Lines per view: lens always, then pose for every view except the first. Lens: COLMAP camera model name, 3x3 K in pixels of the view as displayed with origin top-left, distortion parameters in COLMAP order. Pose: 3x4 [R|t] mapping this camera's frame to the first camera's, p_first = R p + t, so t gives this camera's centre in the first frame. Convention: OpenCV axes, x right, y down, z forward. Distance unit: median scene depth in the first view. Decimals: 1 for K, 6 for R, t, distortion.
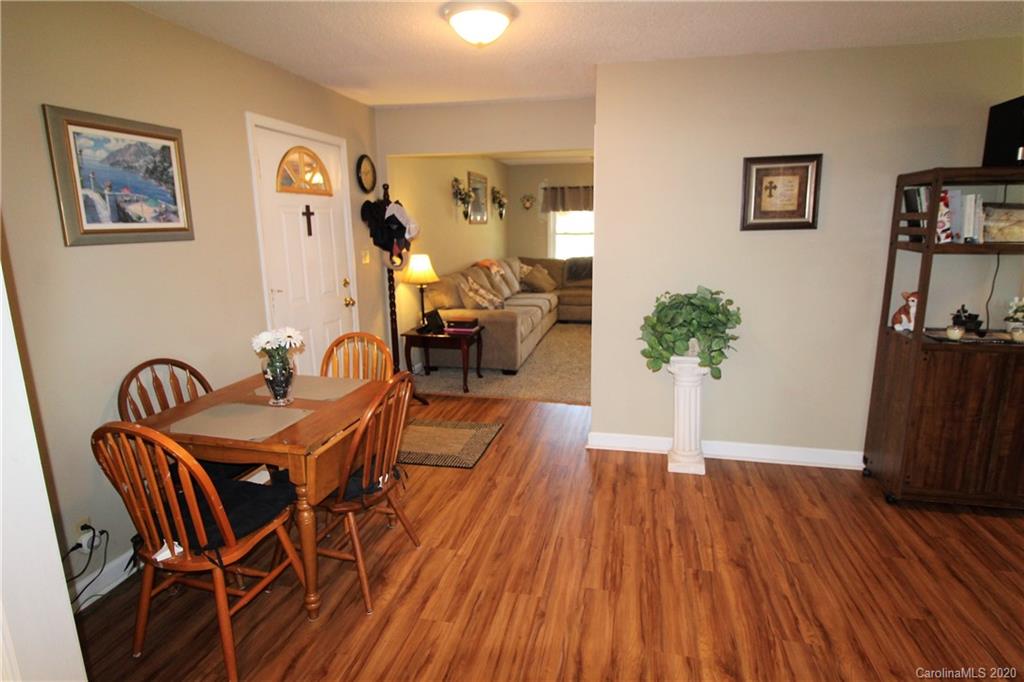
lens RADIAL K [[531.4, 0, 517.0], [0, 531.4, 330.9], [0, 0, 1]] dist [0.000336, -0.014131]
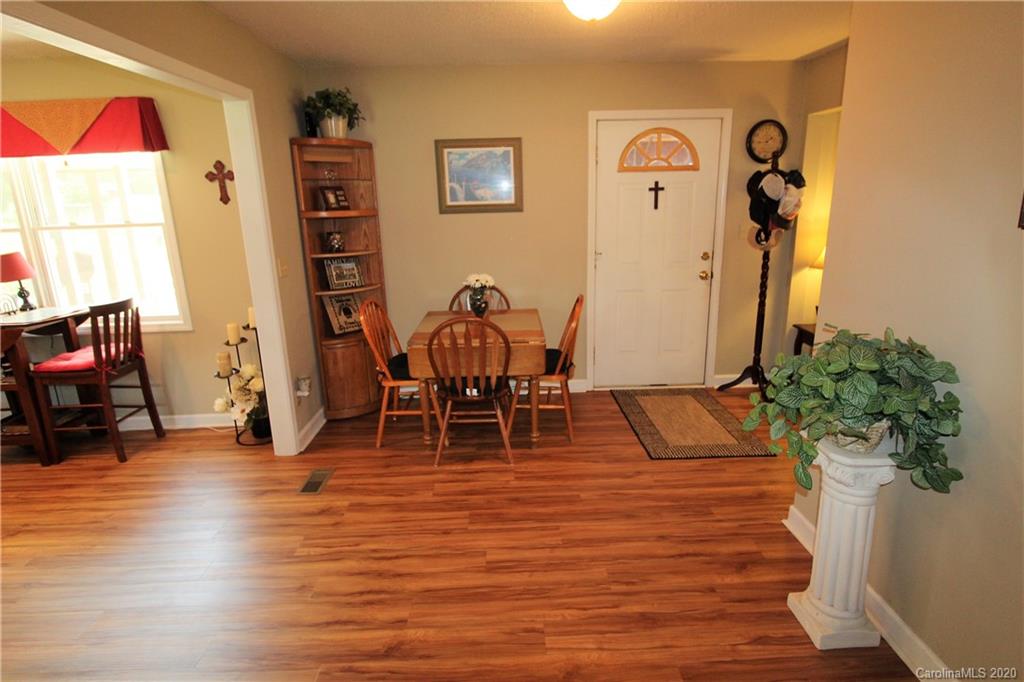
lens RADIAL K [[531.4, 0, 517.0], [0, 531.4, 330.9], [0, 0, 1]] dist [0.000336, -0.014131]
pose [[0.250892, 0.240582, -0.937643, 0.977508], [-0.172829, 0.964193, 0.201150, -0.161429], [0.952462, 0.111585, 0.283488, 0.661408]]
